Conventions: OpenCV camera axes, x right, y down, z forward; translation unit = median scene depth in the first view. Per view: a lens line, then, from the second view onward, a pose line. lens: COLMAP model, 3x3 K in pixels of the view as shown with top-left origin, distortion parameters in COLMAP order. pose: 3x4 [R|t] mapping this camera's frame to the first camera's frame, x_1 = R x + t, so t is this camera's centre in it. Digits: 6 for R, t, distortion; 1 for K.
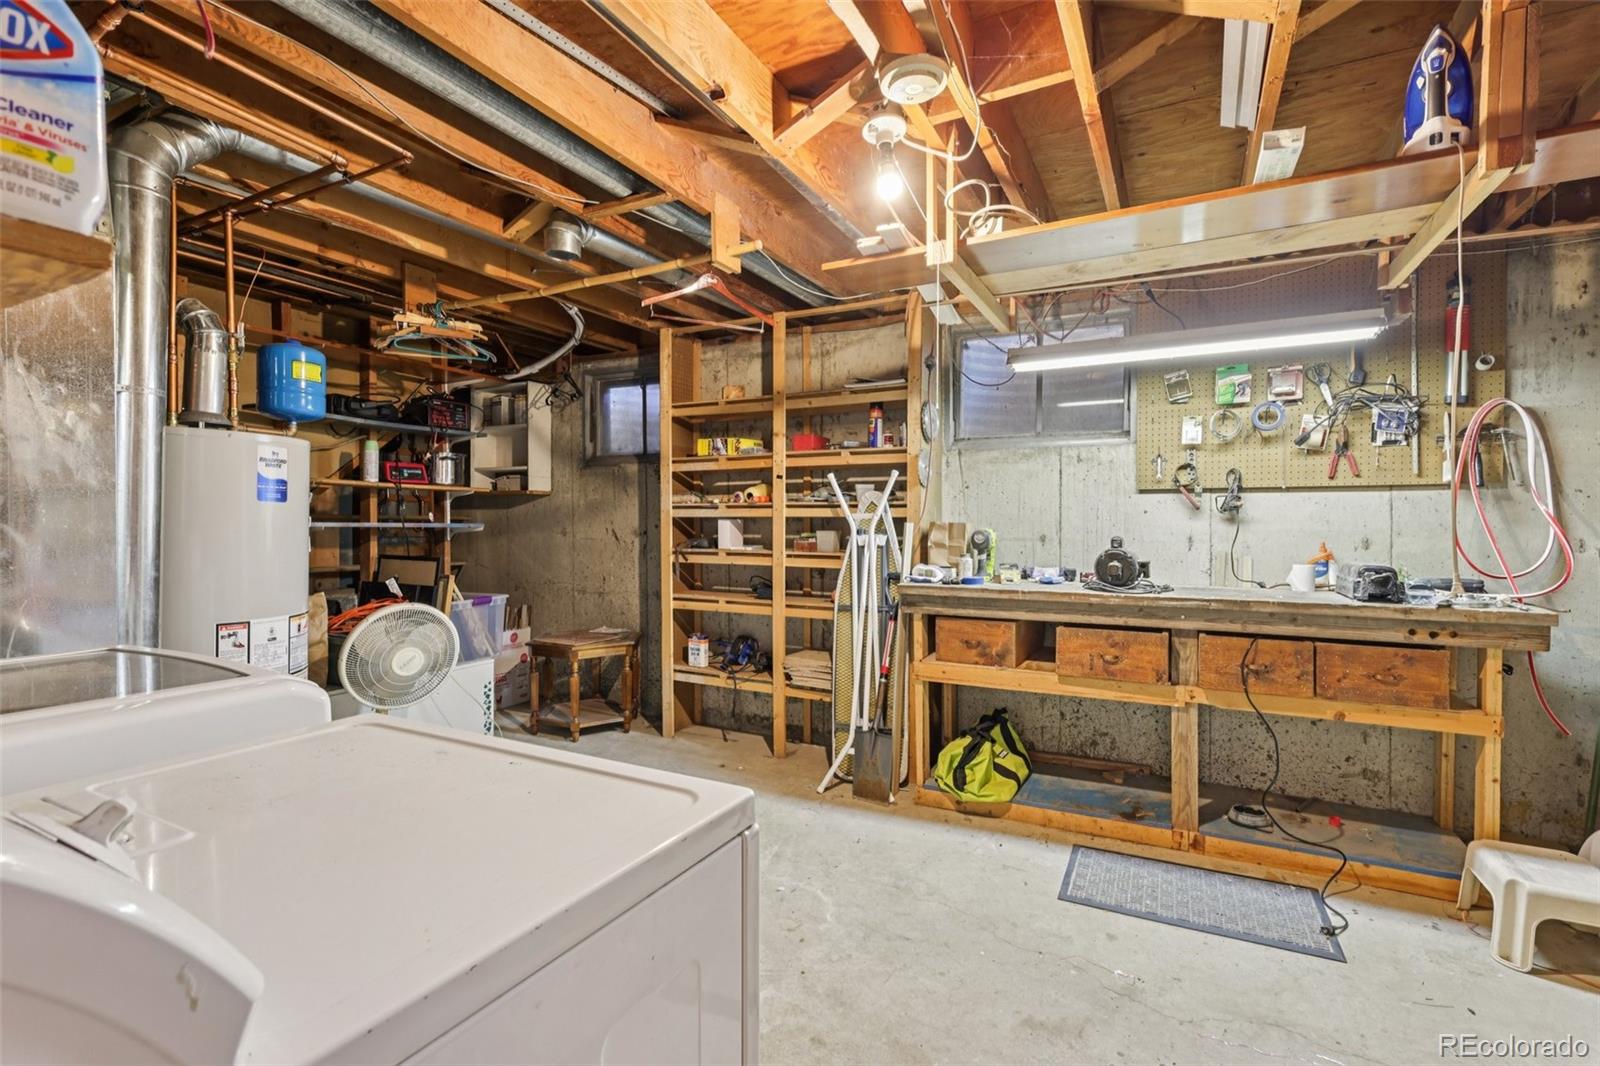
lens RADIAL K [[740.2, 0, 797.1], [0, 740.2, 516.2], [0, 0, 1]] dist [-0.001524, 0.000306]
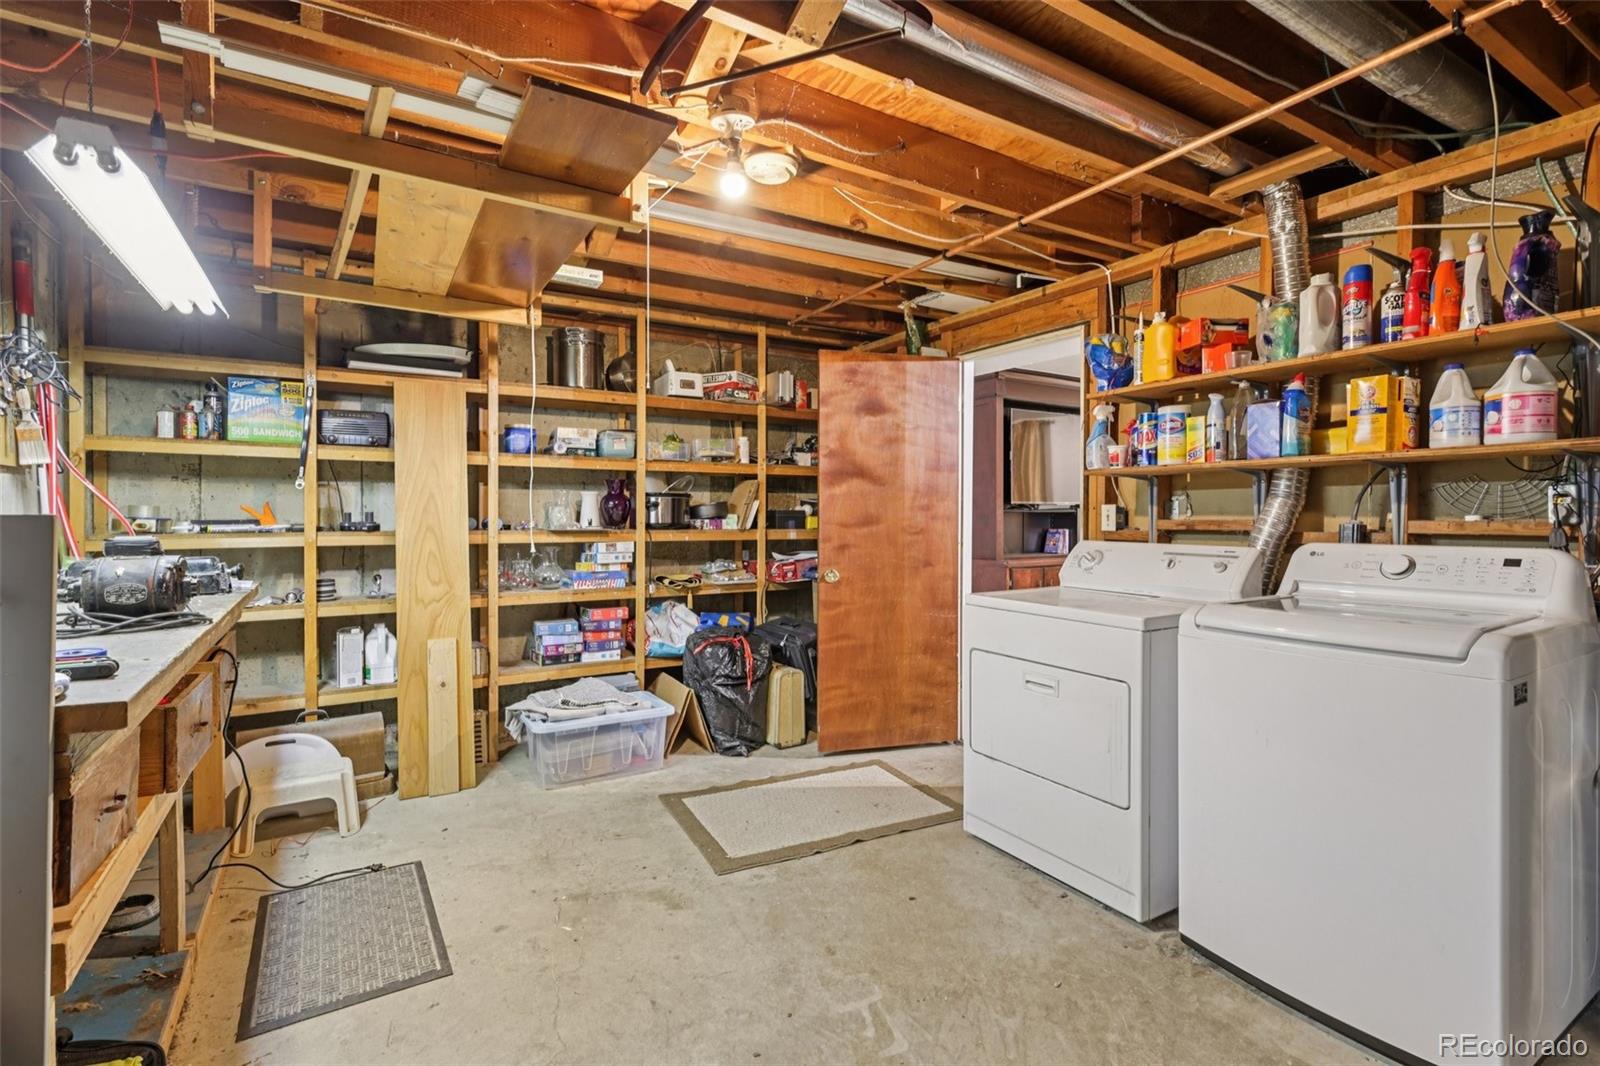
lens RADIAL K [[740.2, 0, 797.1], [0, 740.2, 516.2], [0, 0, 1]] dist [-0.001524, 0.000306]
pose [[-0.858915, -0.002009, 0.512114, -0.447320], [-0.001847, 0.999998, 0.000825, 0.012060], [-0.512114, -0.000237, -0.858917, 1.724685]]
